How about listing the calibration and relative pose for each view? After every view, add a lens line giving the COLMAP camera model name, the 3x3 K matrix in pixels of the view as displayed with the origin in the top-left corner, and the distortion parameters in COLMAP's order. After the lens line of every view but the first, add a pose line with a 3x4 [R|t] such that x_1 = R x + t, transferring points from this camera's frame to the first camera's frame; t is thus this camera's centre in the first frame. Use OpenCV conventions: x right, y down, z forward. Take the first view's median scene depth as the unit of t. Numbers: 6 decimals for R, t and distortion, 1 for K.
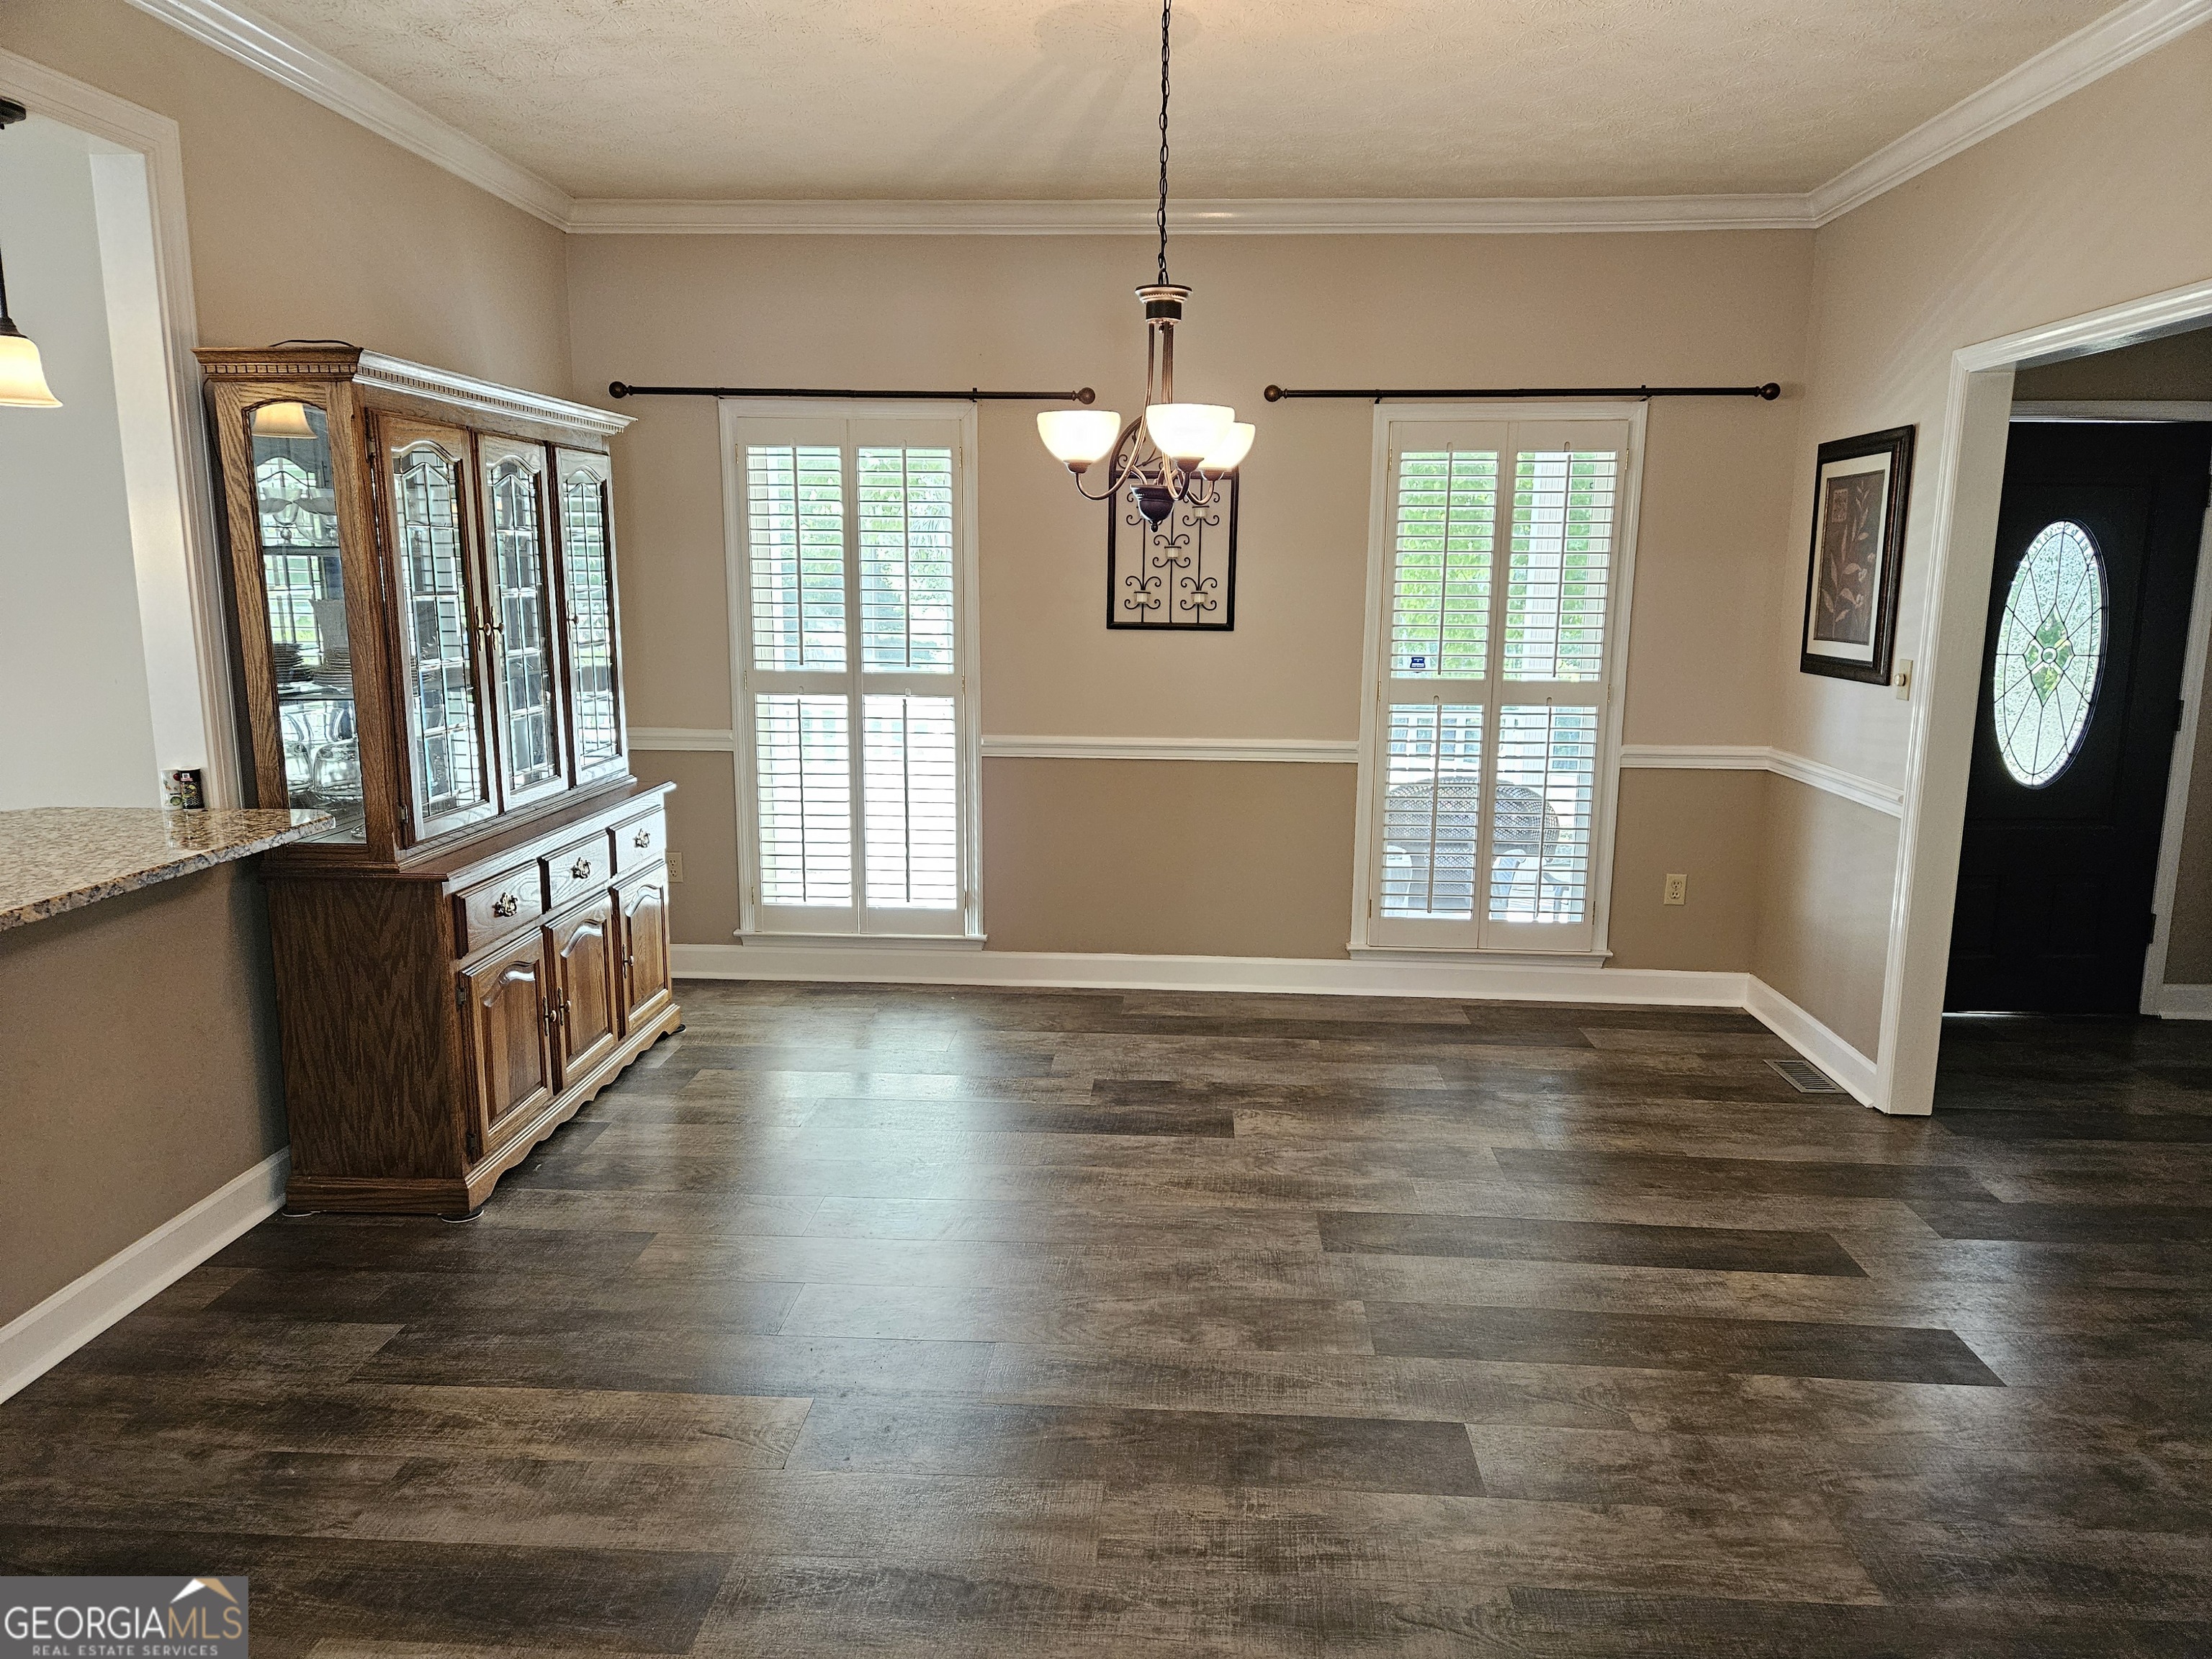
lens RADIAL K [[1465.2, 0, 1122.6], [0, 1465.2, 828.7], [0, 0, 1]] dist [0.098877, -0.093656]
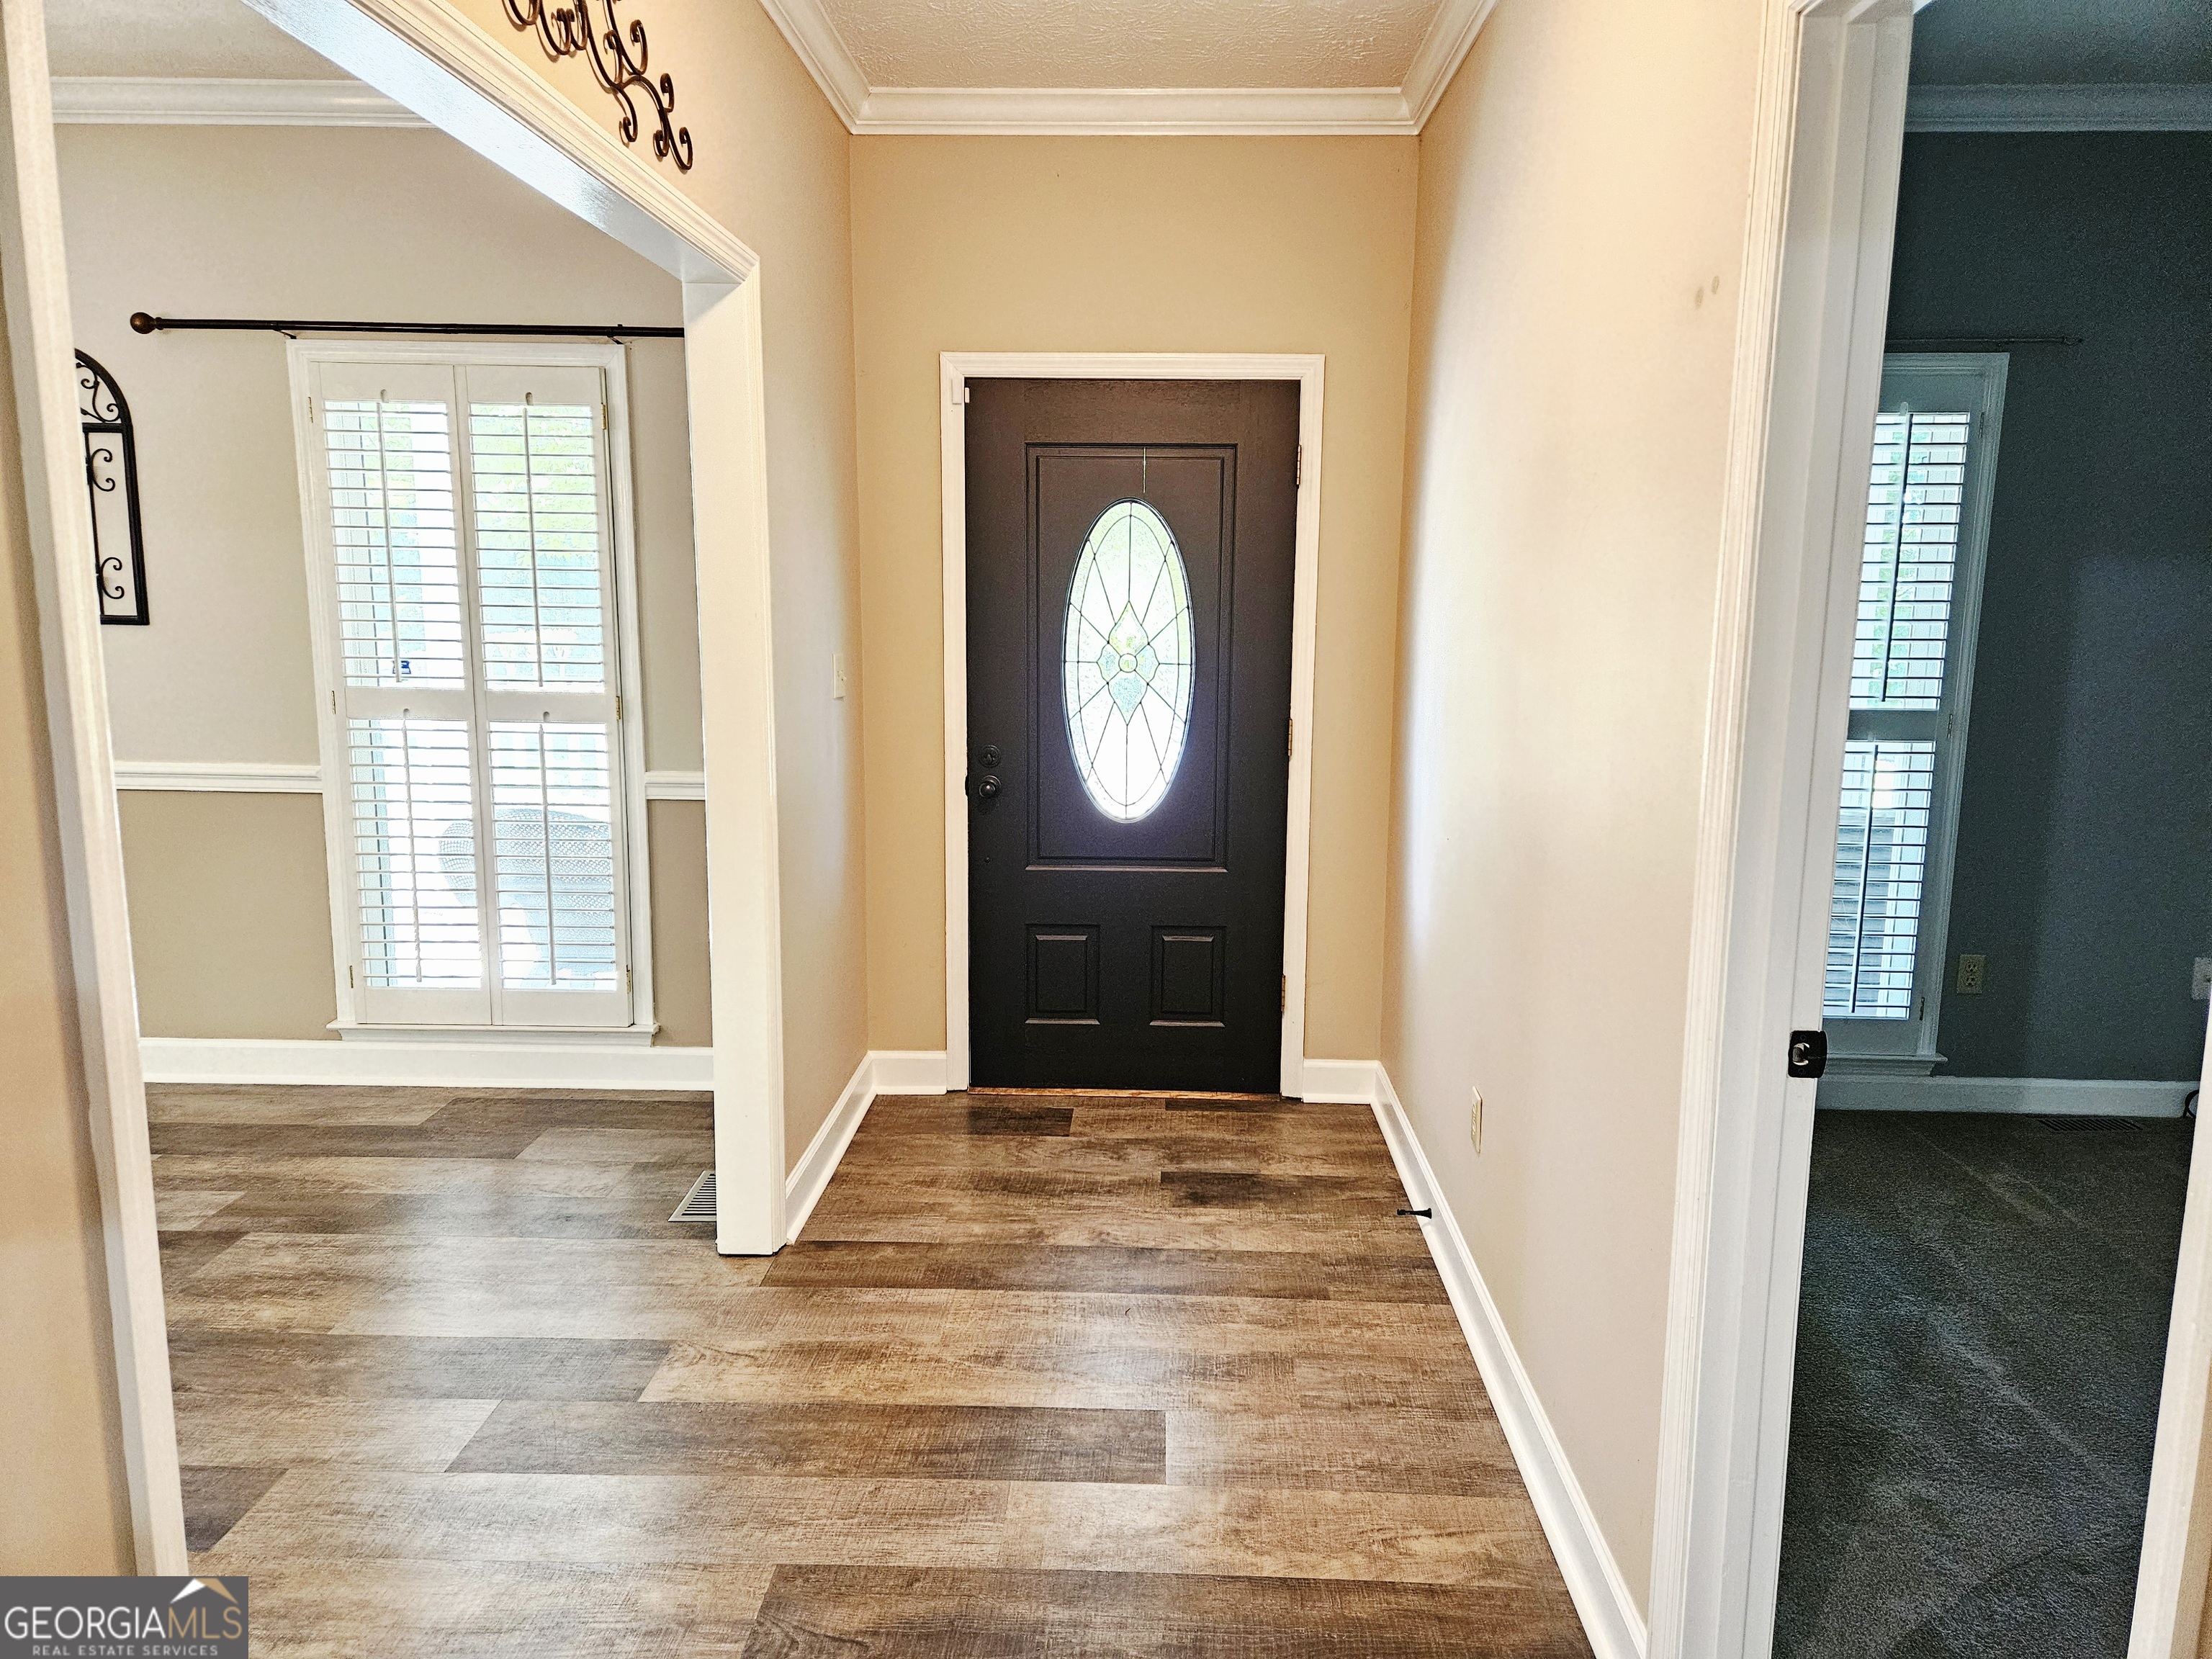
lens RADIAL K [[1425.6, 0, 1106.0], [0, 1425.6, 829.5], [0, 0, 1]] dist [0.090626, -0.082085]
pose [[0.999696, -0.001567, 0.024603, 0.602077], [0.002132, 0.999735, -0.022925, -0.006802], [-0.024560, 0.022971, 0.999434, 0.222386]]
